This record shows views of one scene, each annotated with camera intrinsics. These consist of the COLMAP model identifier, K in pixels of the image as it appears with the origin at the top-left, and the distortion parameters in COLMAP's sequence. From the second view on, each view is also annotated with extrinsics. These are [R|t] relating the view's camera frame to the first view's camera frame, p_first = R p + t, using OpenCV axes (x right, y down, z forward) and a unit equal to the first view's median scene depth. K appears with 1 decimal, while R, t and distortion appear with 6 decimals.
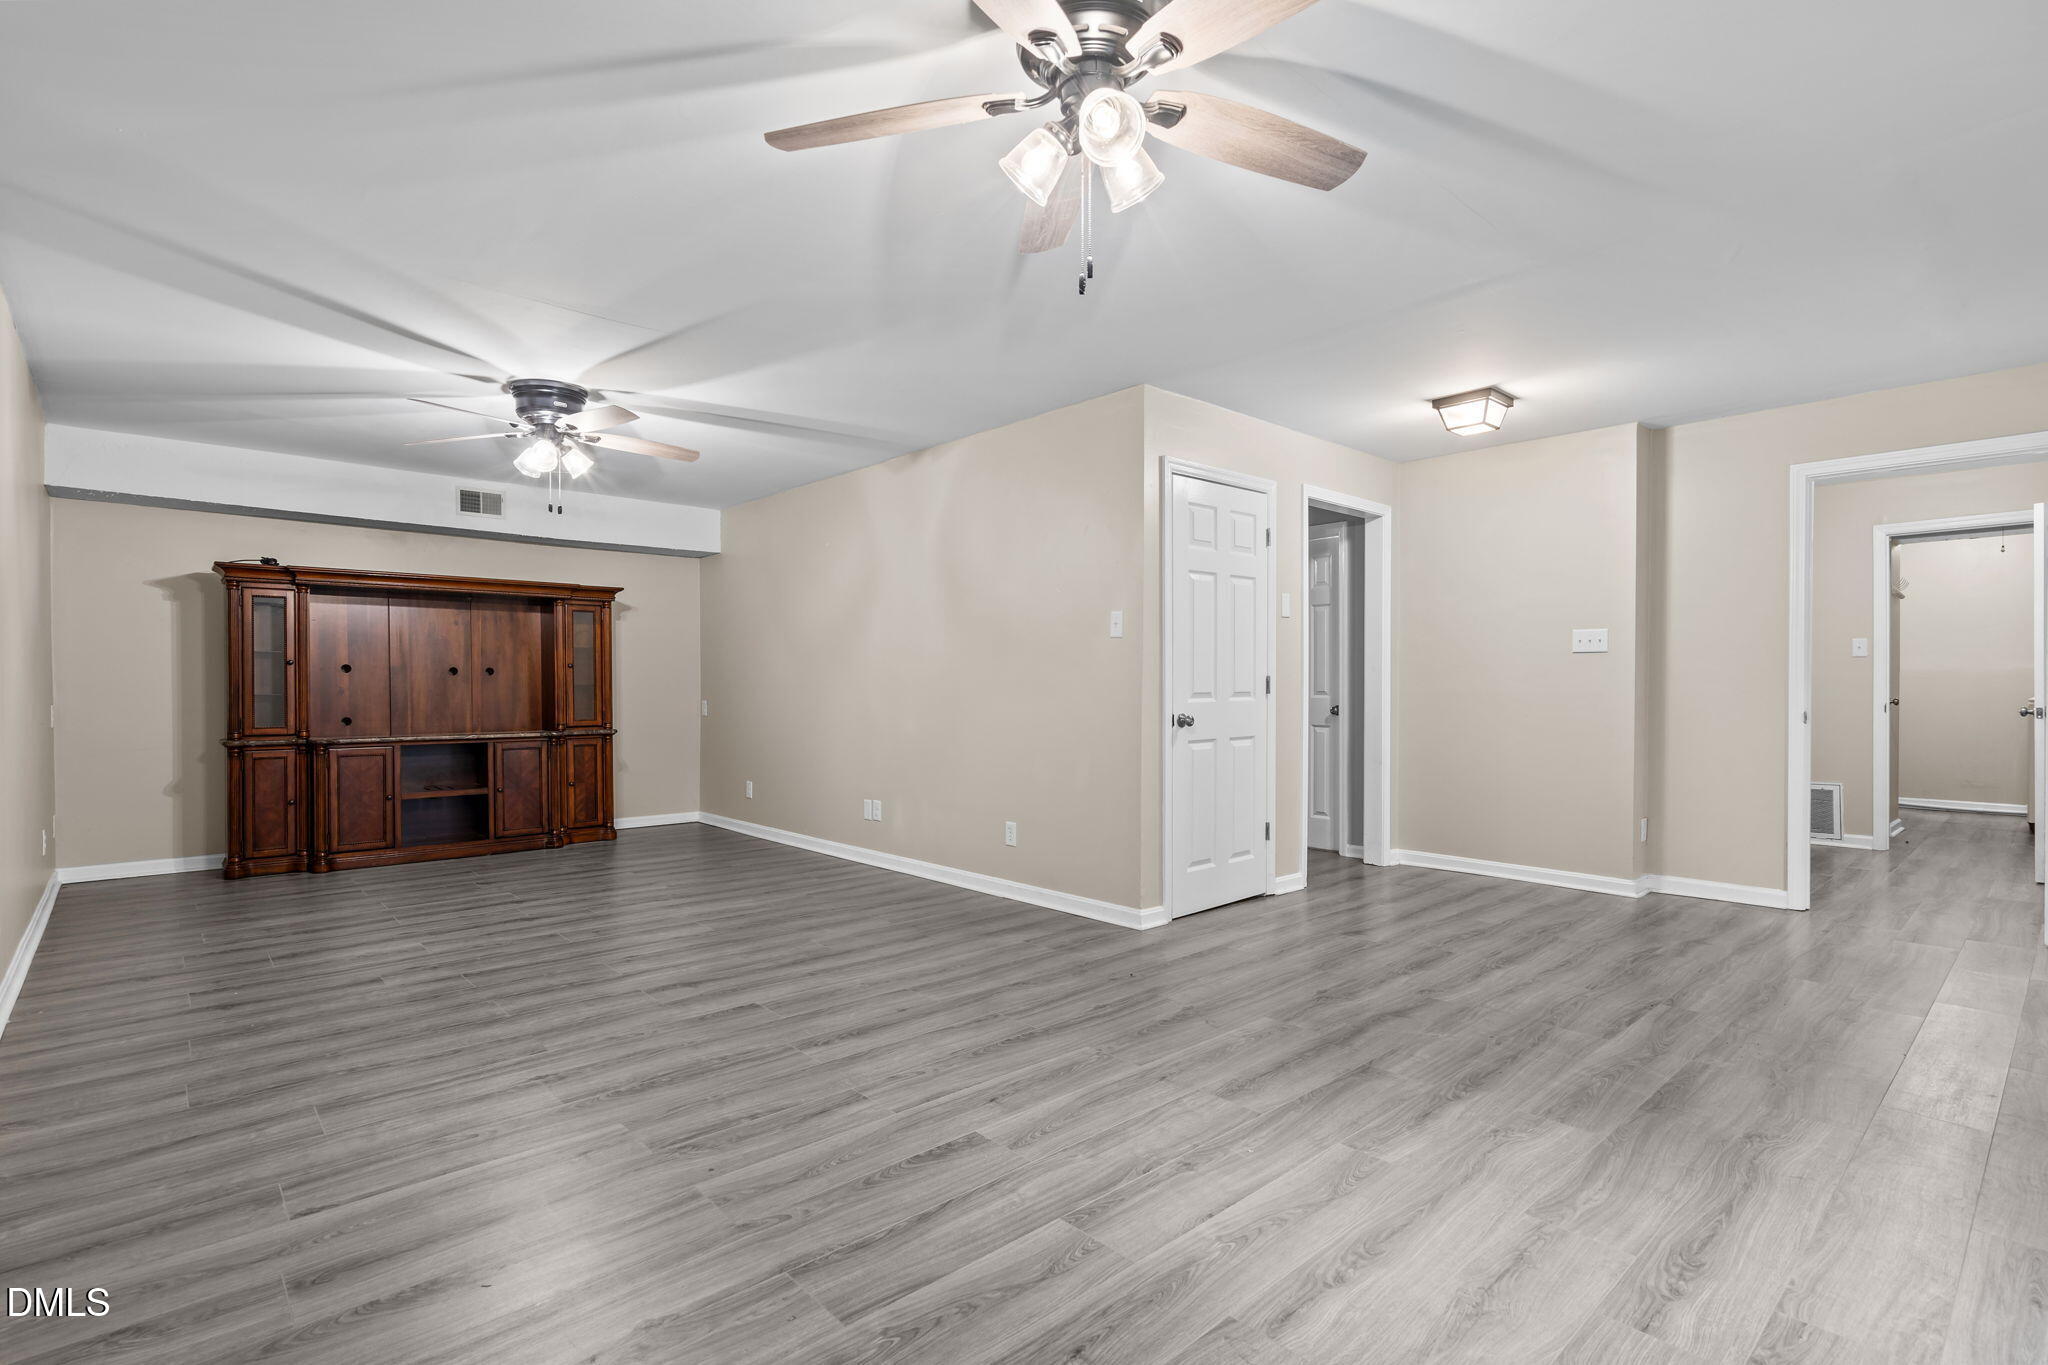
lens RADIAL K [[972.4, 0, 1013.9], [0, 972.4, 689.7], [0, 0, 1]] dist [0.008260, -0.001418]
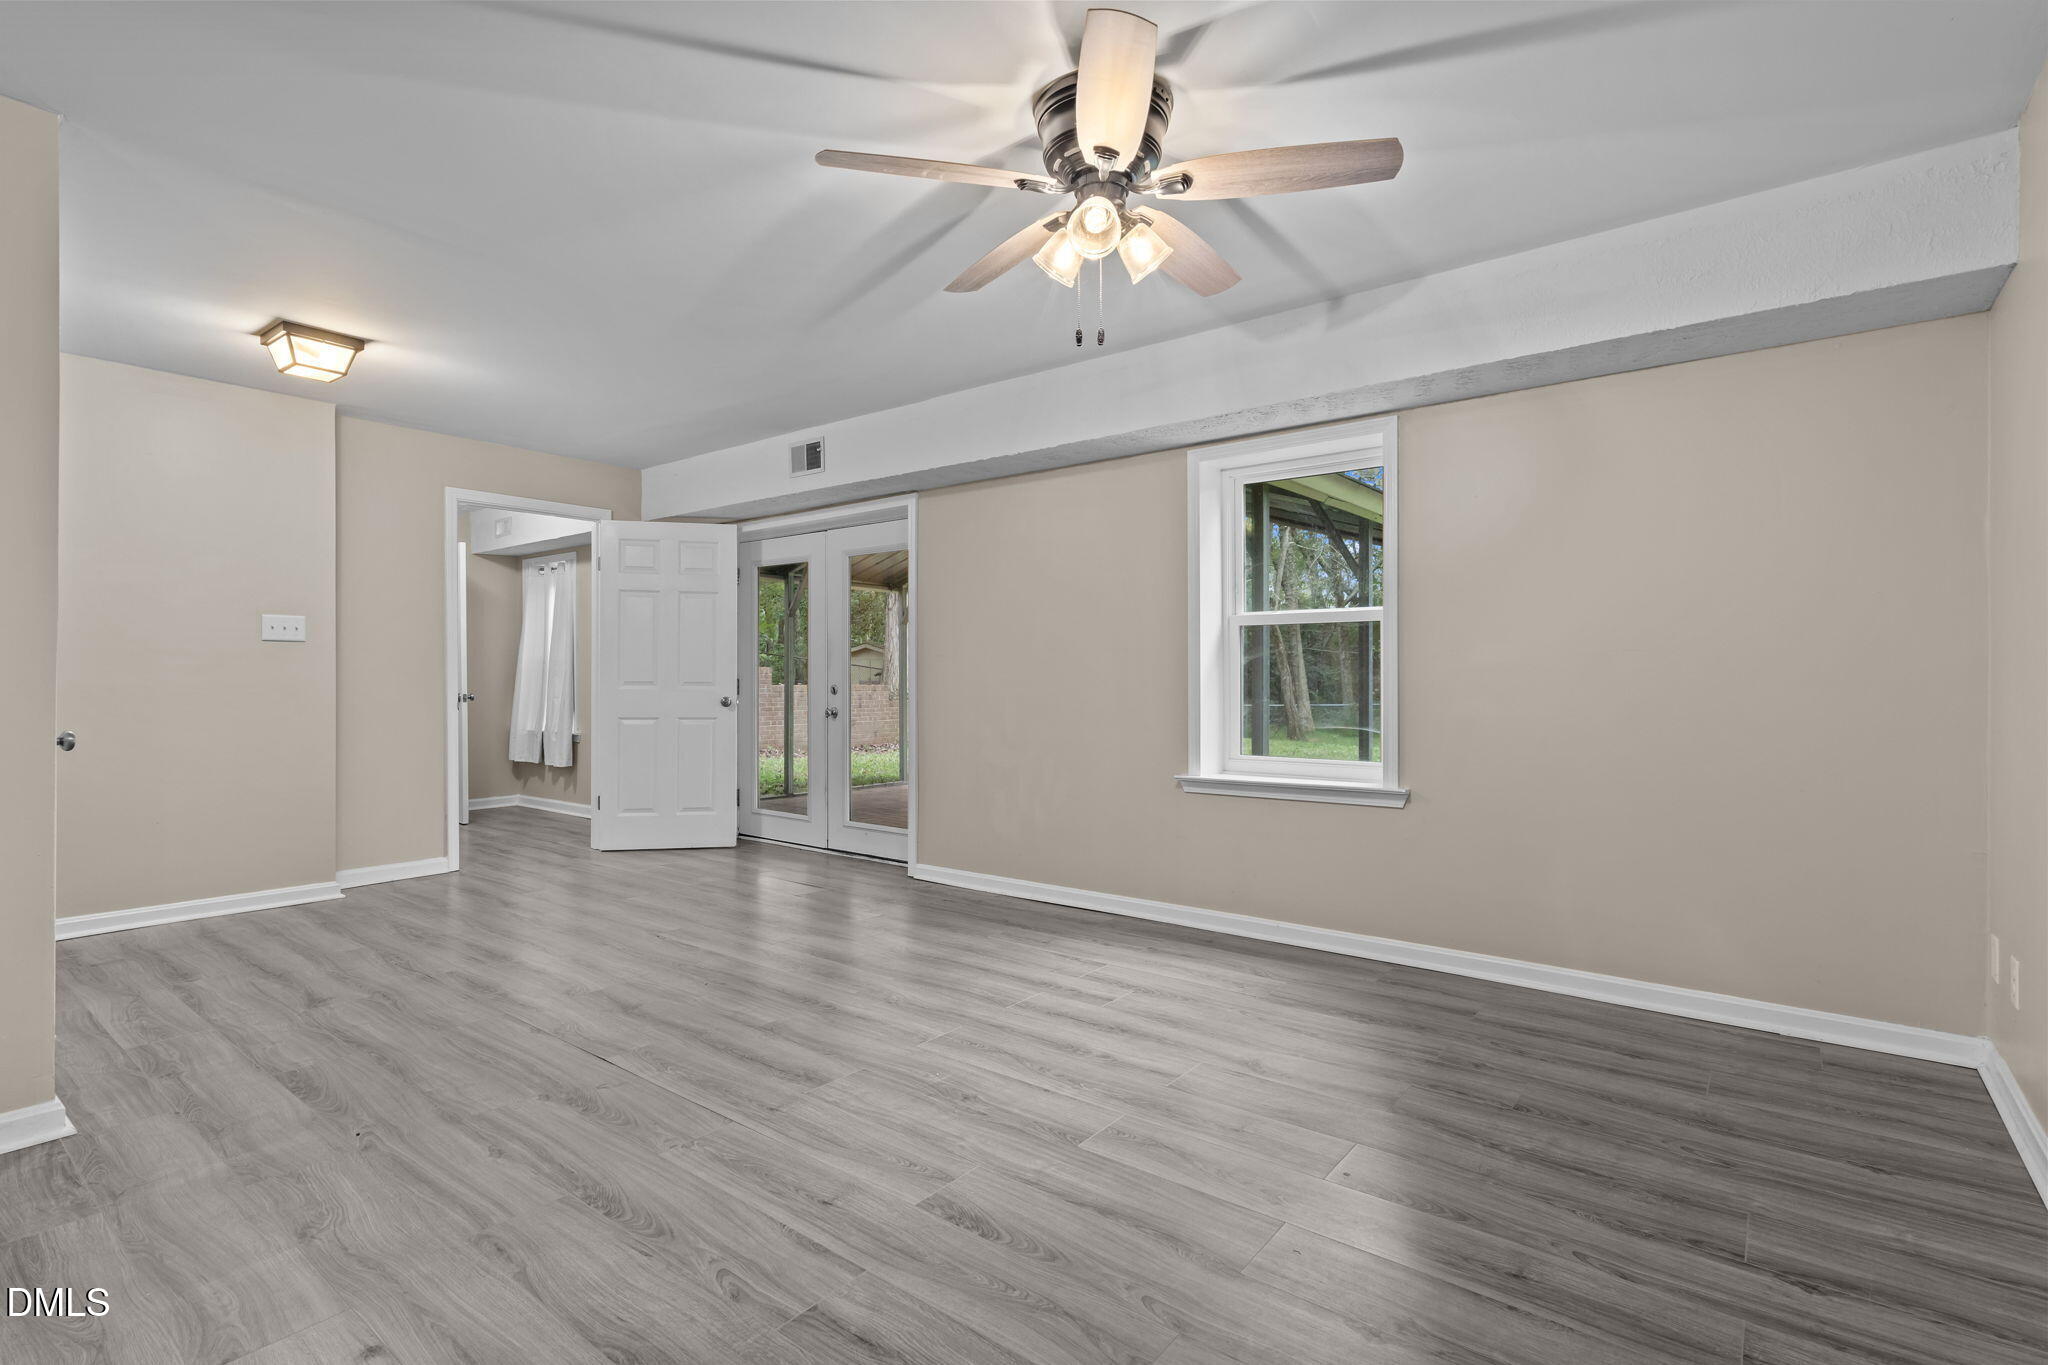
lens RADIAL K [[972.4, 0, 1014.5], [0, 972.4, 678.9], [0, 0, 1]] dist [0.008260, -0.001418]
pose [[-0.165029, -0.001250, 0.986288, -0.688761], [0.004338, 0.999989, 0.001993, -0.003225], [-0.986279, 0.004607, -0.165022, 0.816823]]
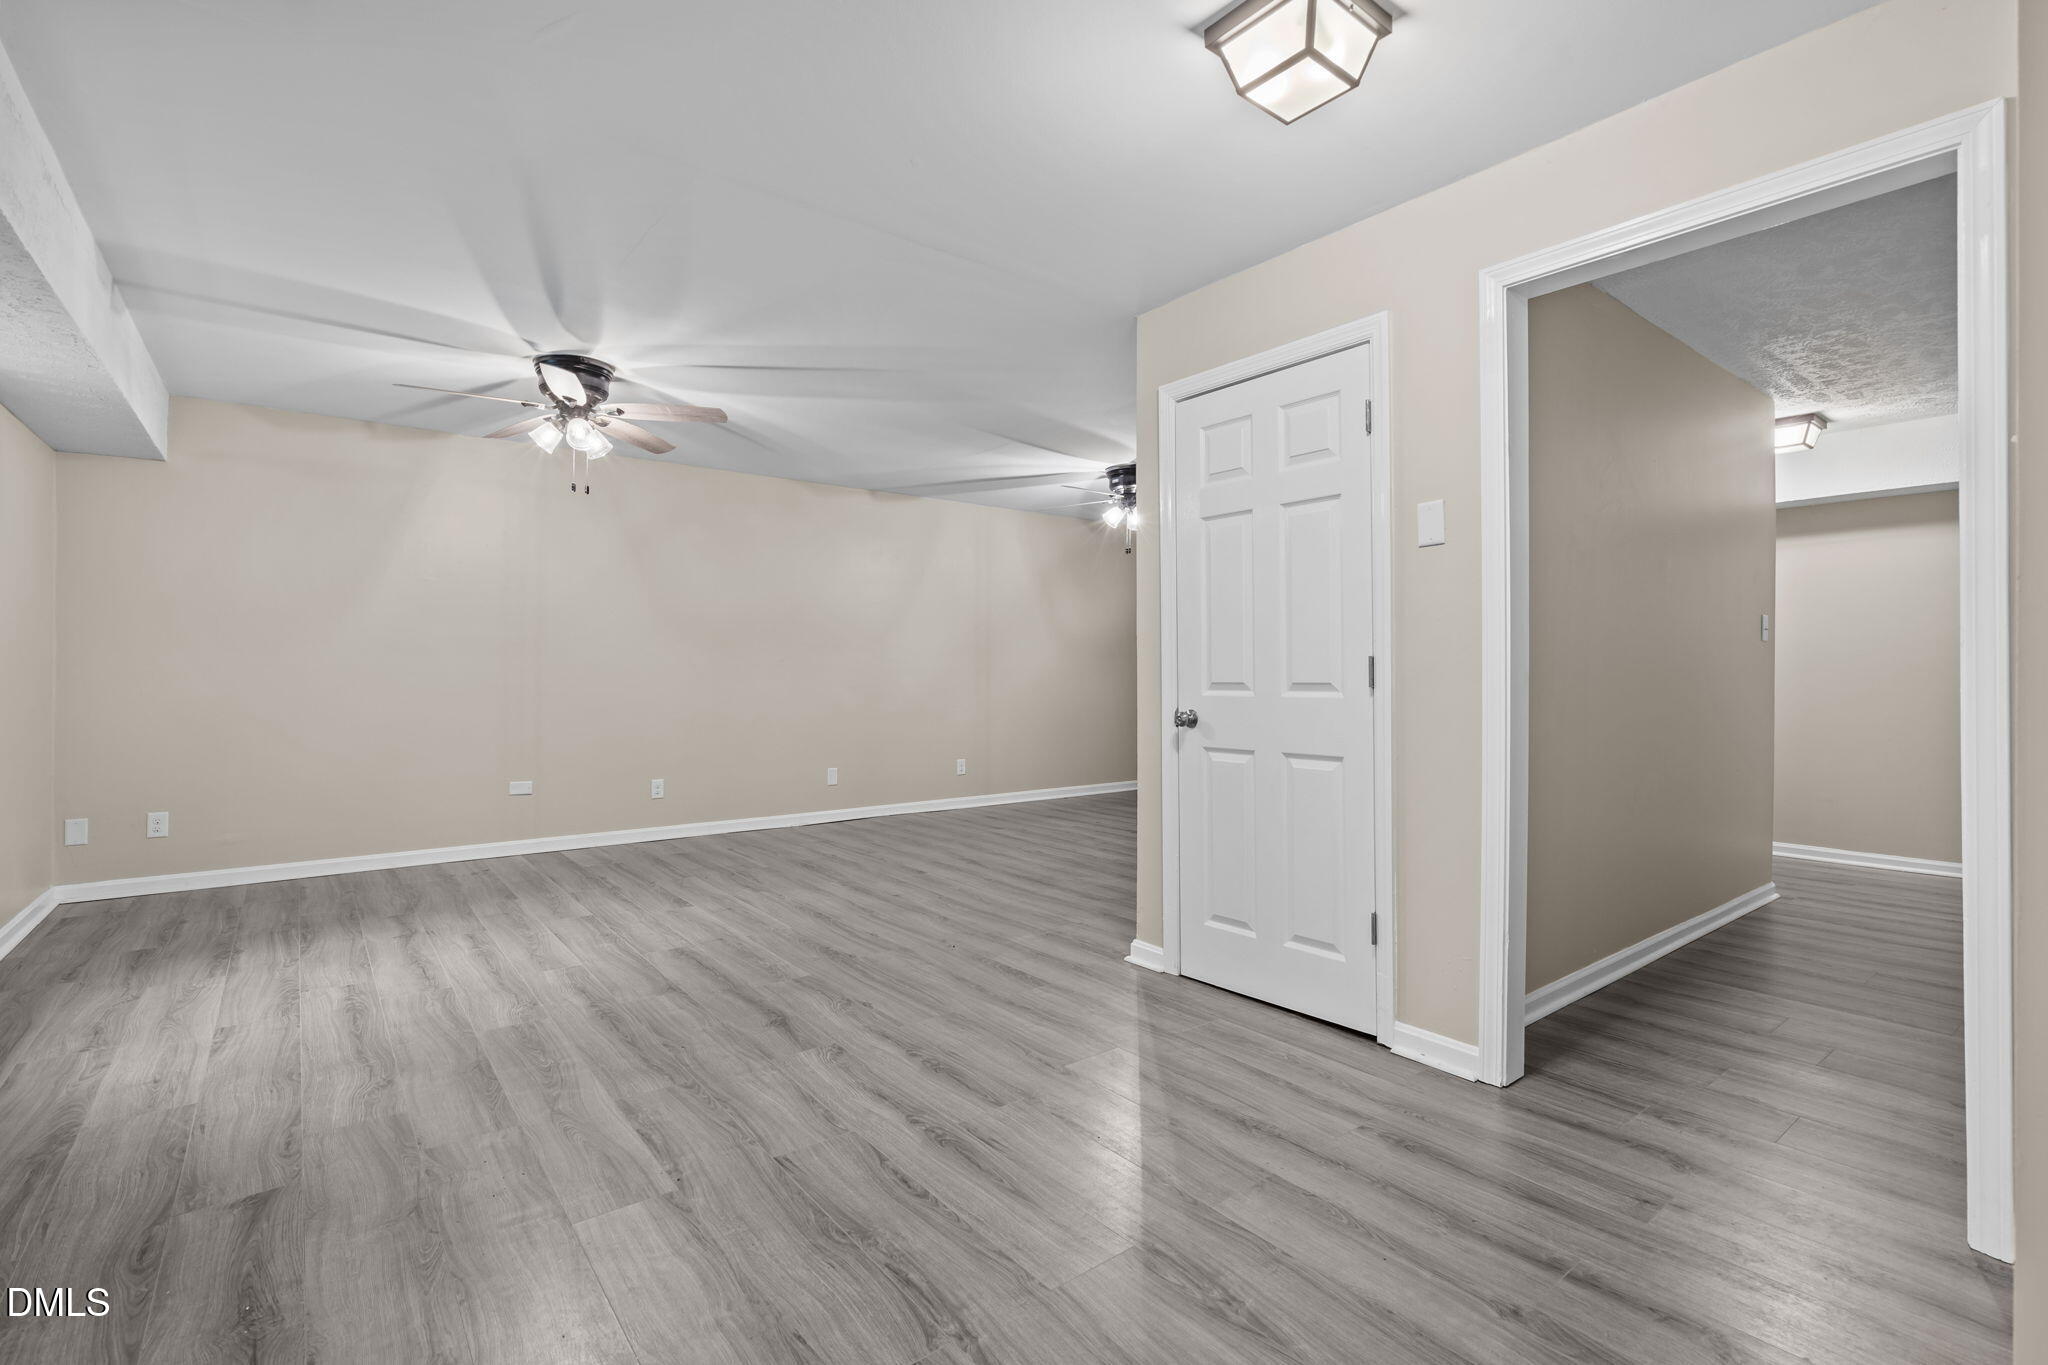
lens RADIAL K [[915.0, 0, 1017.7], [0, 915.0, 663.5], [0, 0, 1]] dist [-0.006010, 0.001936]
pose [[-0.063339, -0.010778, -0.997934, 1.328321], [-0.006318, 0.999926, -0.010399, -0.005094], [0.997972, 0.005646, -0.063403, 1.352668]]
